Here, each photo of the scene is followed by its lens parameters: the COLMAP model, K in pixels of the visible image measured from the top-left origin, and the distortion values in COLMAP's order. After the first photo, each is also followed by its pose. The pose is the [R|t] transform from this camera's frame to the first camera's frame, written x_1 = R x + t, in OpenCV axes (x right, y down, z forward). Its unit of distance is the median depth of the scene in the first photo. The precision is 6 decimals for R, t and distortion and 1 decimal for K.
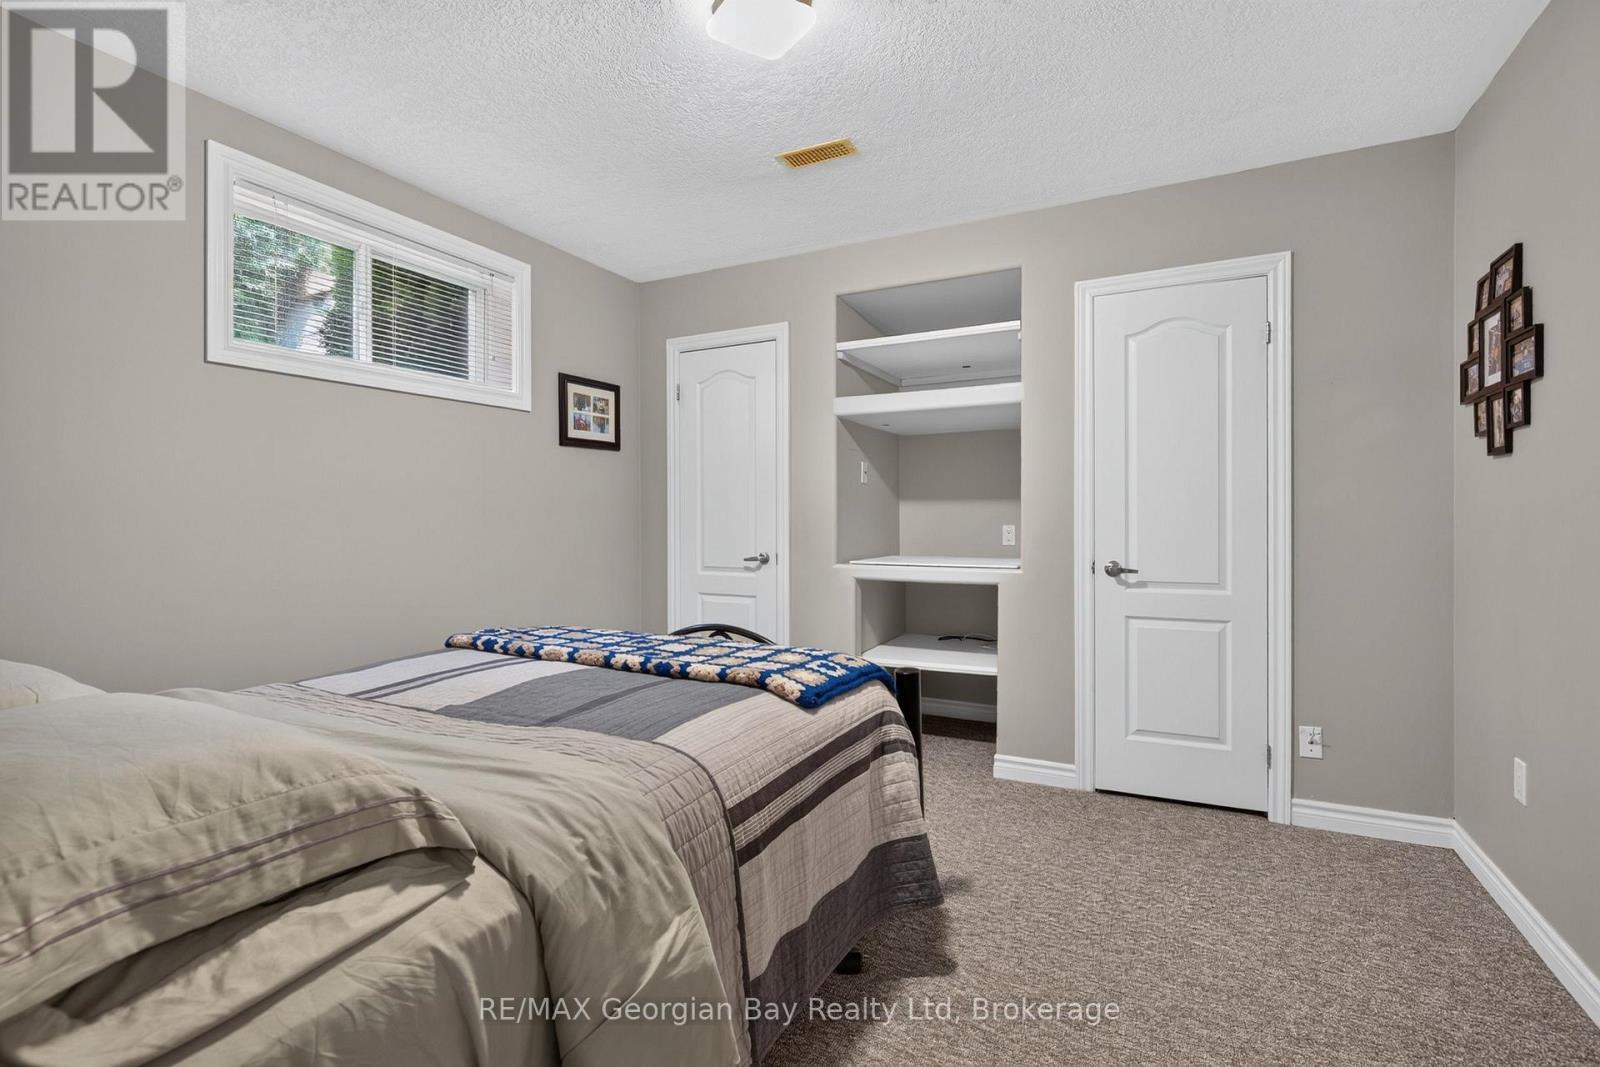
lens RADIAL K [[726.6, 0, 803.3], [0, 726.6, 520.0], [0, 0, 1]] dist [-0.004510, 0.001287]
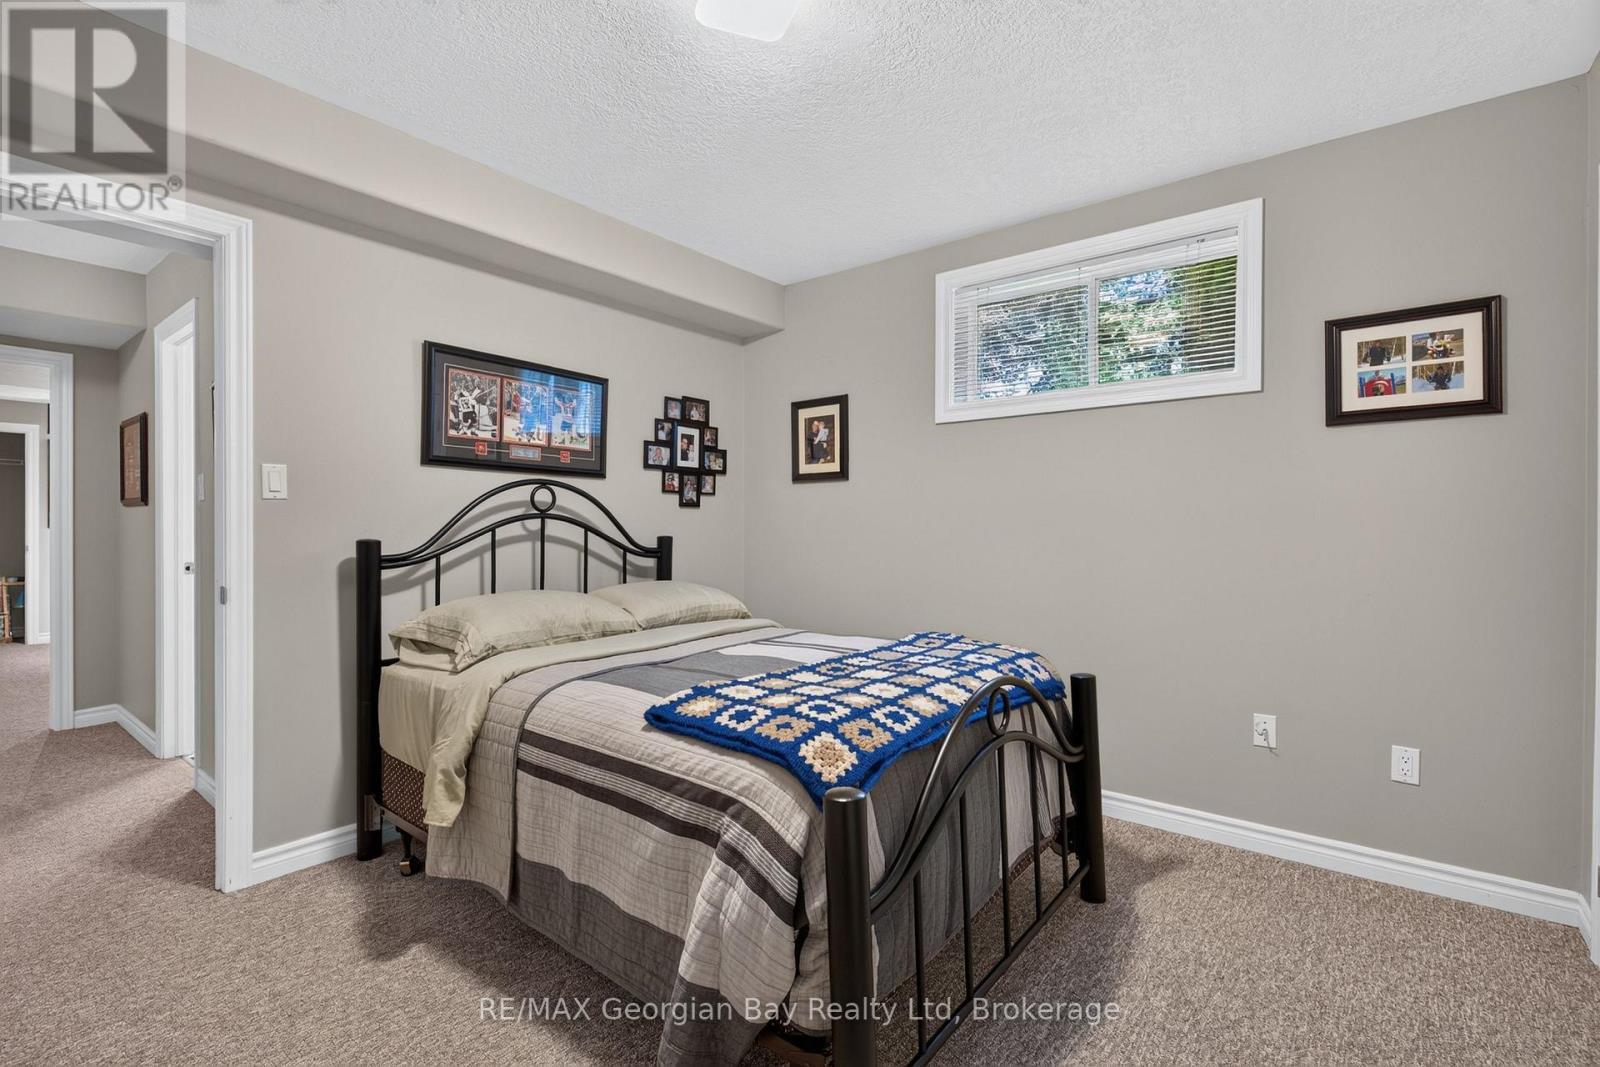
lens RADIAL K [[726.6, 0, 801.5], [0, 726.6, 527.5], [0, 0, 1]] dist [-0.004510, 0.001287]
pose [[-0.182602, 0.004006, -0.983179, 0.419092], [-0.010281, 0.999929, 0.005984, -0.005919], [0.983133, 0.011200, -0.182548, 0.620423]]
